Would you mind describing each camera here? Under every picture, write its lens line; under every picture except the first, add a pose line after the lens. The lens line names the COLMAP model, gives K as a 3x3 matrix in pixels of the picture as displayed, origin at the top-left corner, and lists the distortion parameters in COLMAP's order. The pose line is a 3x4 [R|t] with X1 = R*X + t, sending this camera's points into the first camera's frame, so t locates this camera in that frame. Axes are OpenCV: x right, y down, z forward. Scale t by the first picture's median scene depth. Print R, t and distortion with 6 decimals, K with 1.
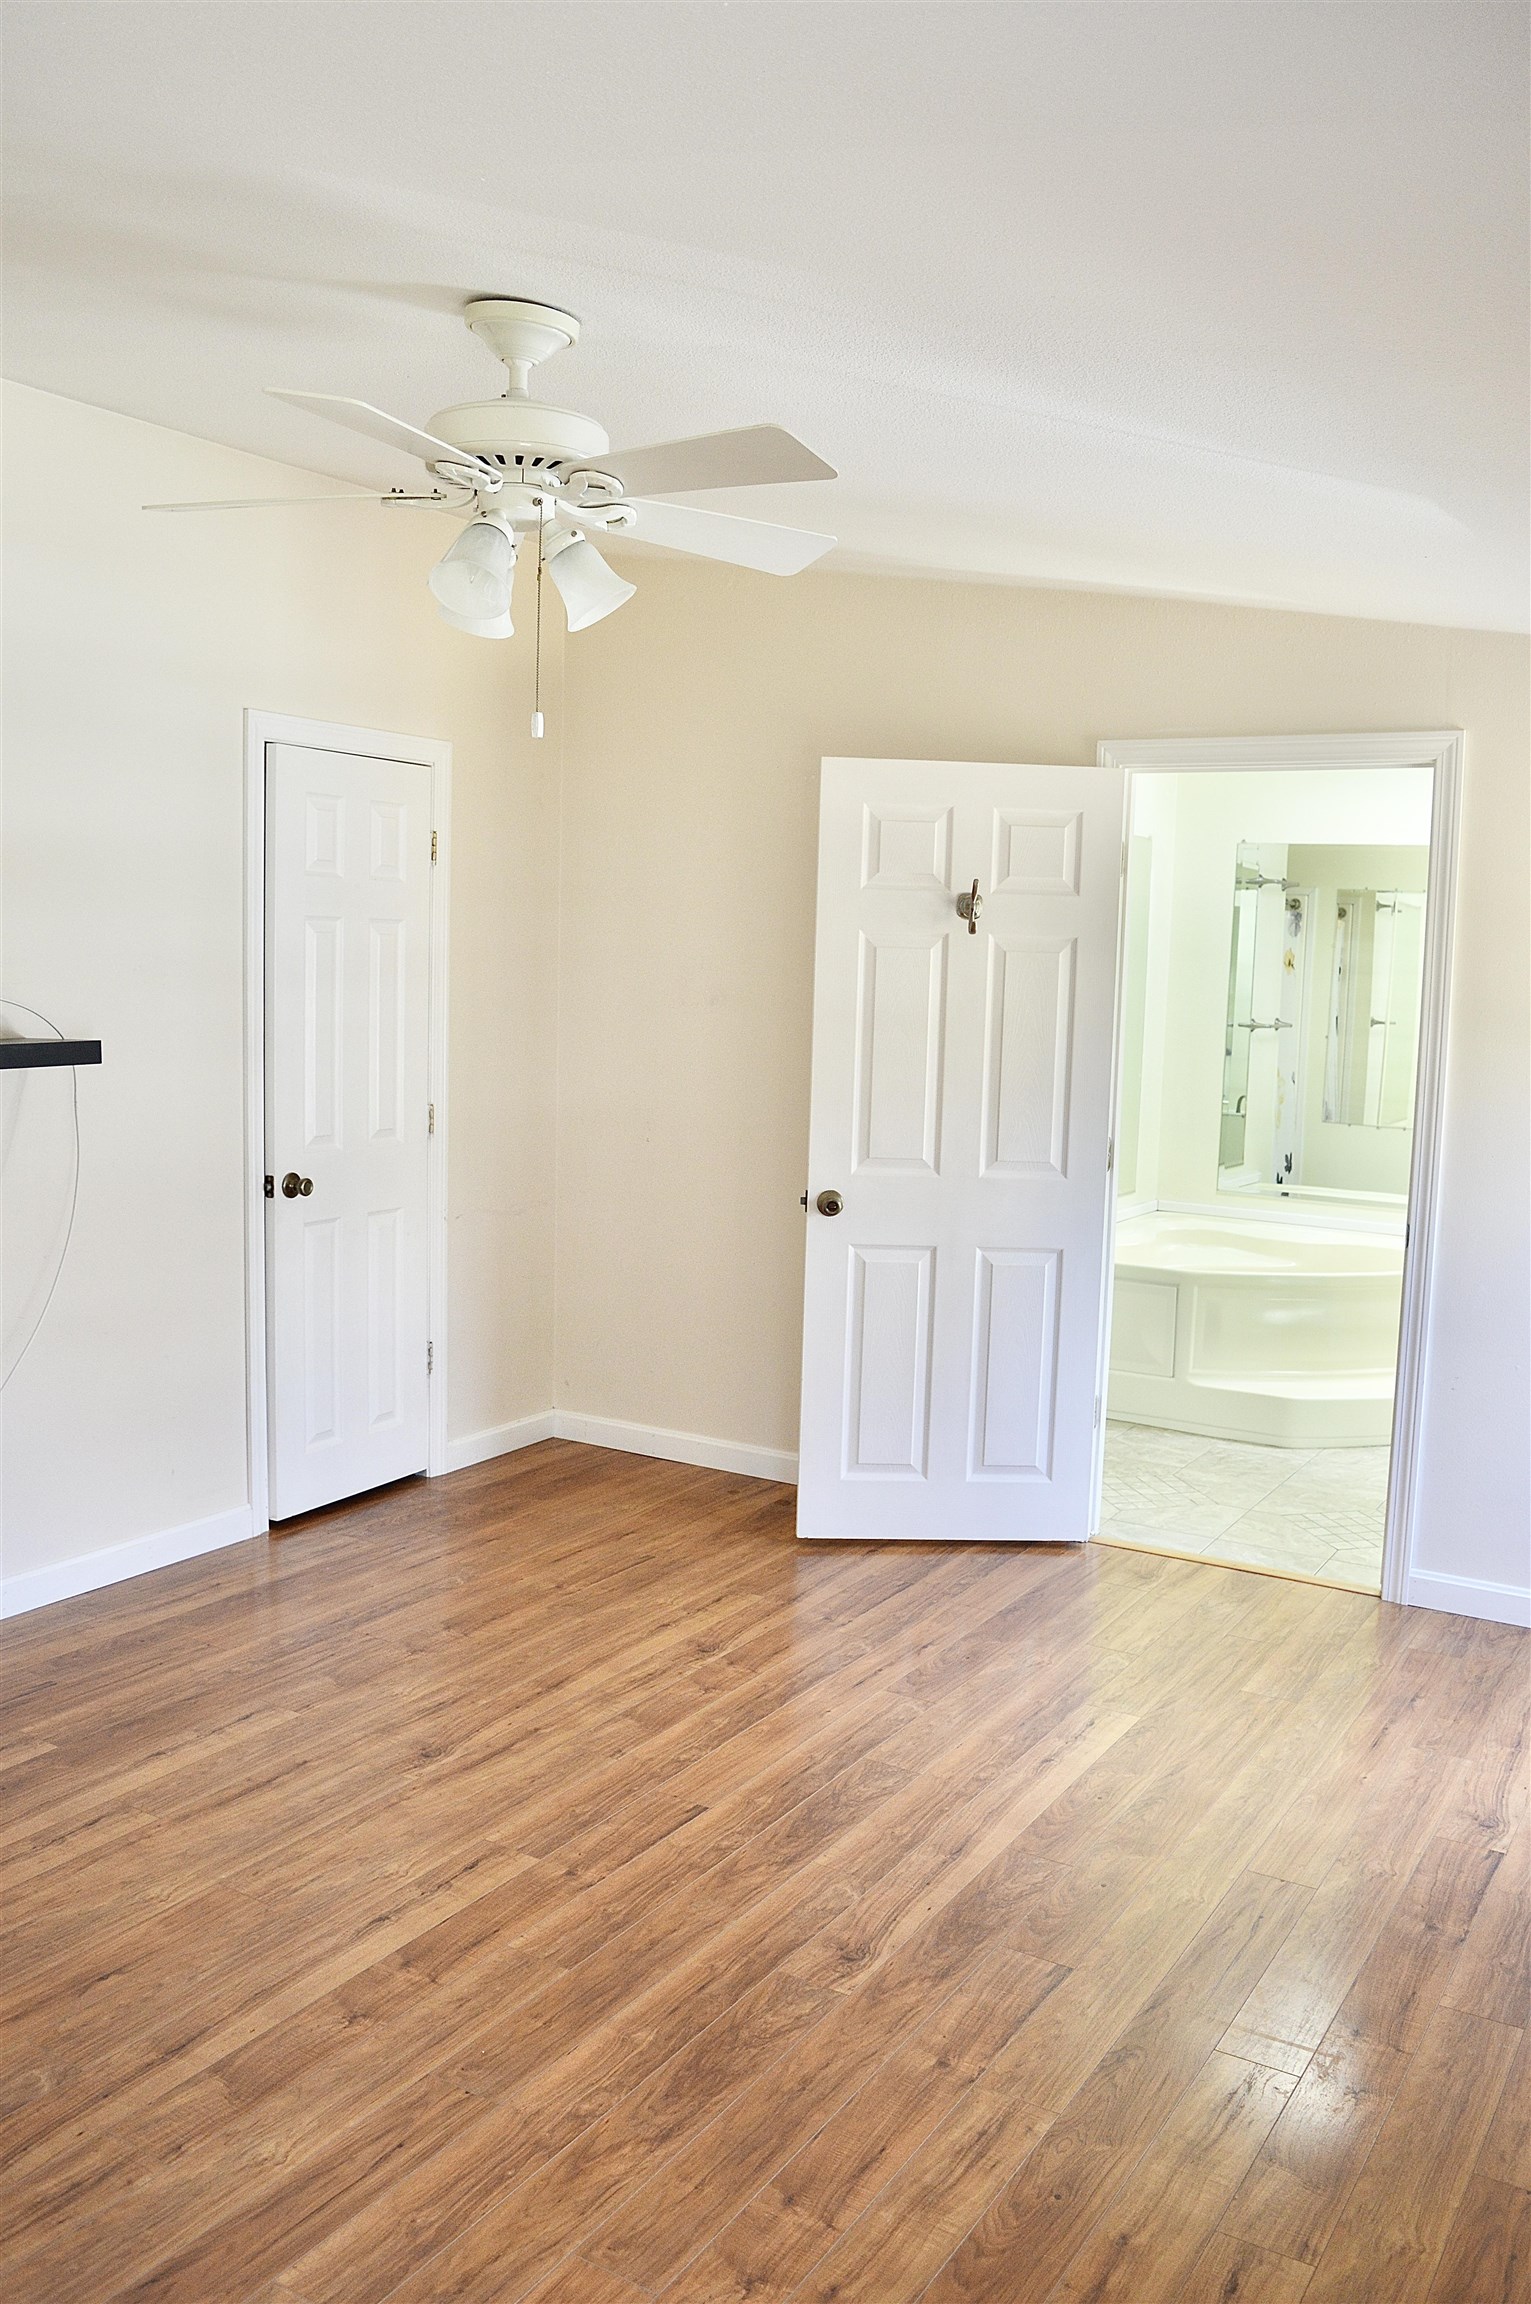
lens RADIAL K [[1823.7, 0, 781.7], [0, 1823.7, 1160.2], [0, 0, 1]] dist [-0.097534, 0.010592]
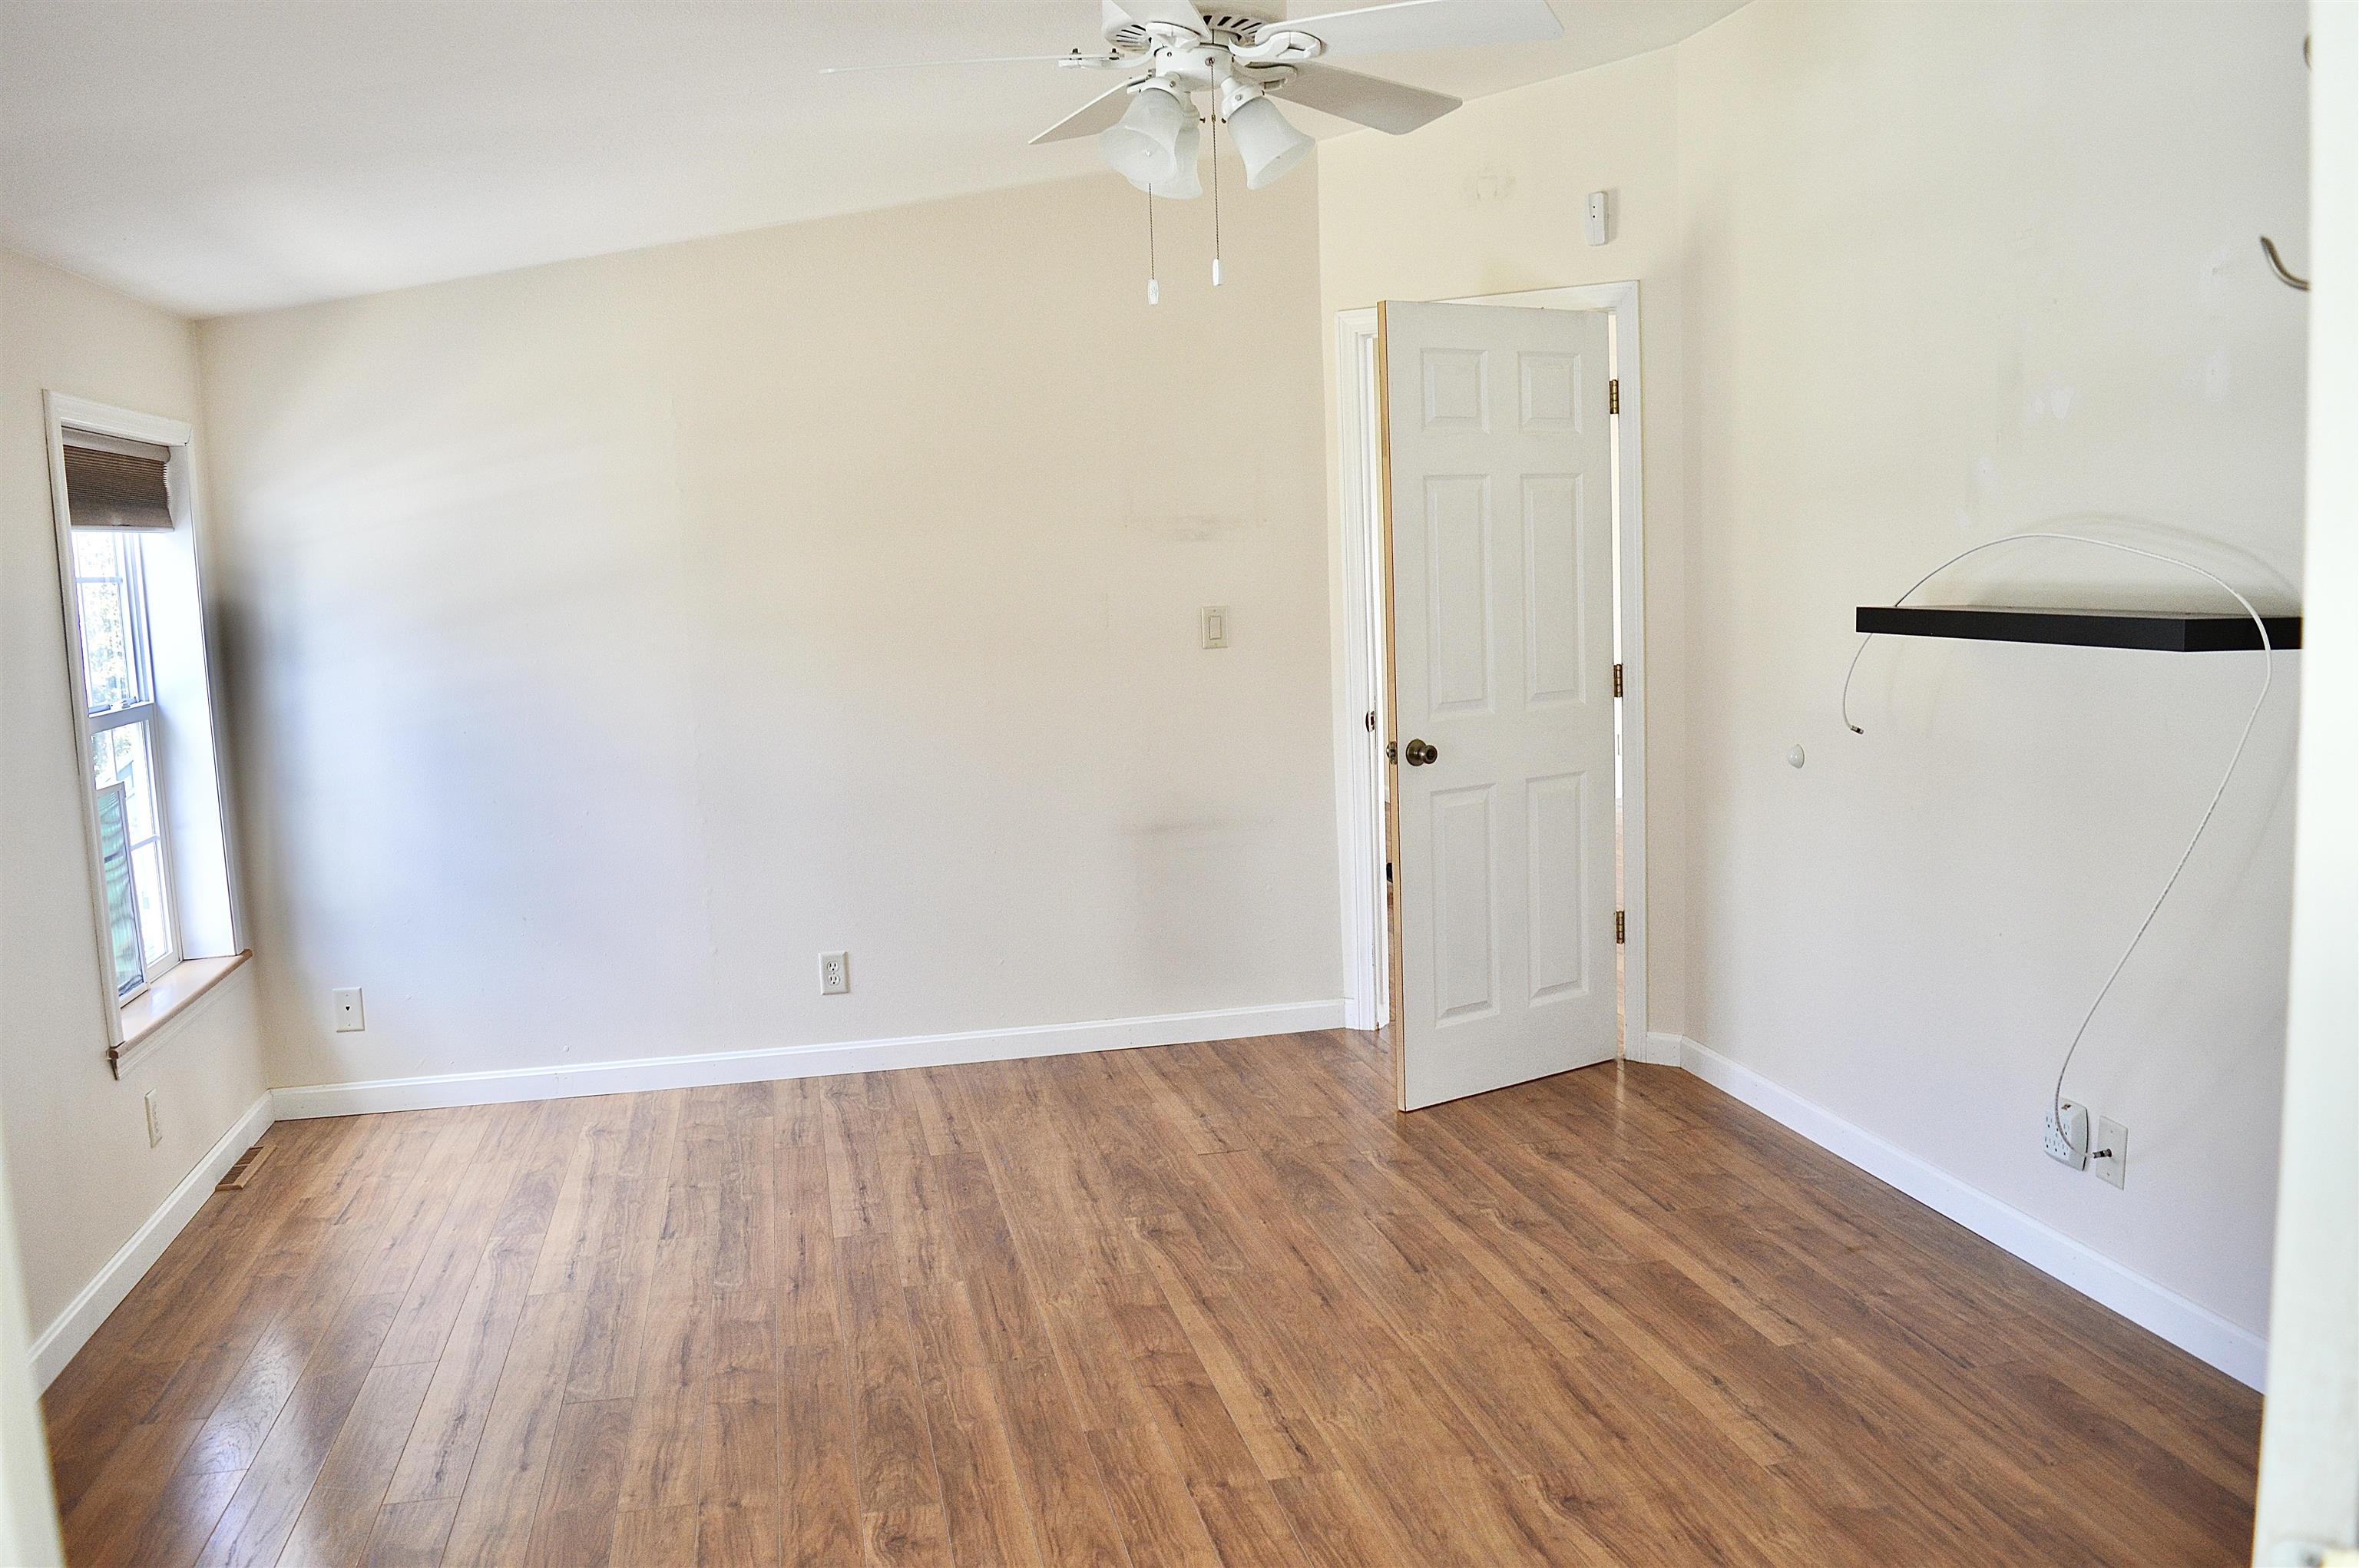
lens RADIAL K [[1867.2, 0, 1179.5], [0, 1867.2, 784.0], [0, 0, 1]] dist [-0.097534, 0.010592]
pose [[-0.725035, 0.086835, -0.683216, 0.577958], [-0.059242, 0.980480, 0.187484, -0.159866], [0.686159, 0.176407, -0.705738, 1.743923]]
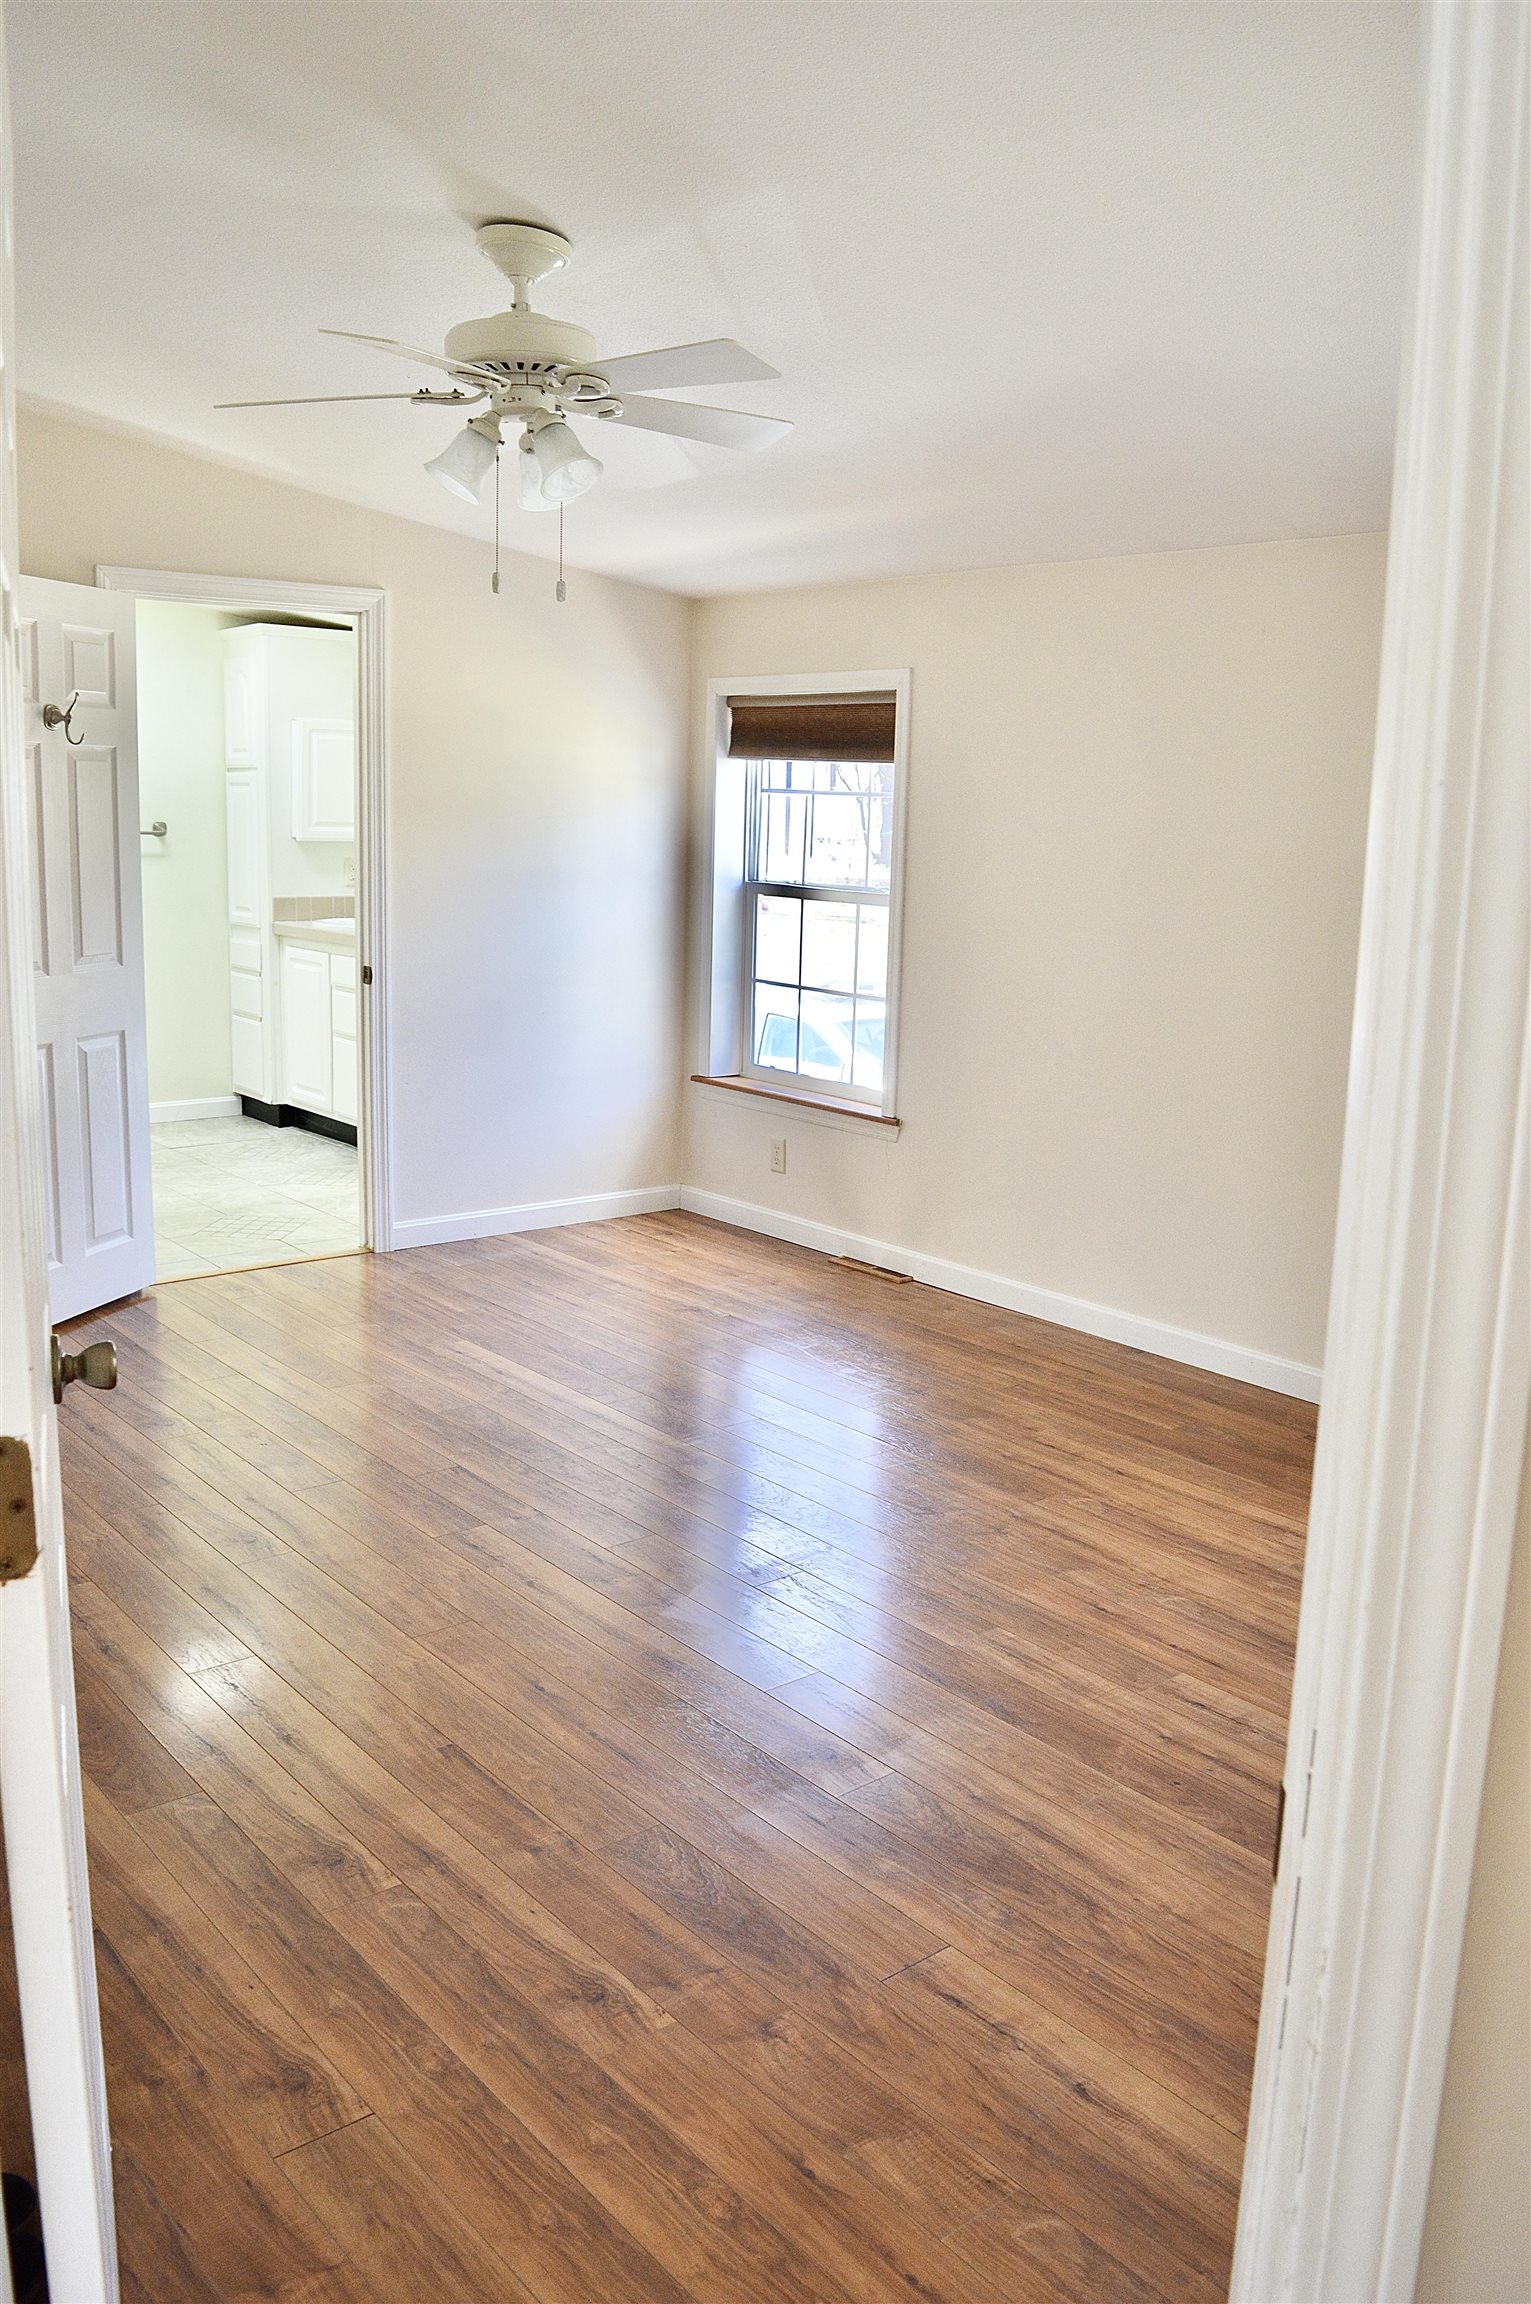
lens RADIAL K [[1823.7, 0, 781.7], [0, 1823.7, 1160.2], [0, 0, 1]] dist [-0.097534, 0.010592]
pose [[0.321446, -0.202503, 0.925022, -1.278109], [0.085770, 0.979077, 0.184531, -0.070352], [-0.943035, 0.020022, 0.332089, 0.434939]]
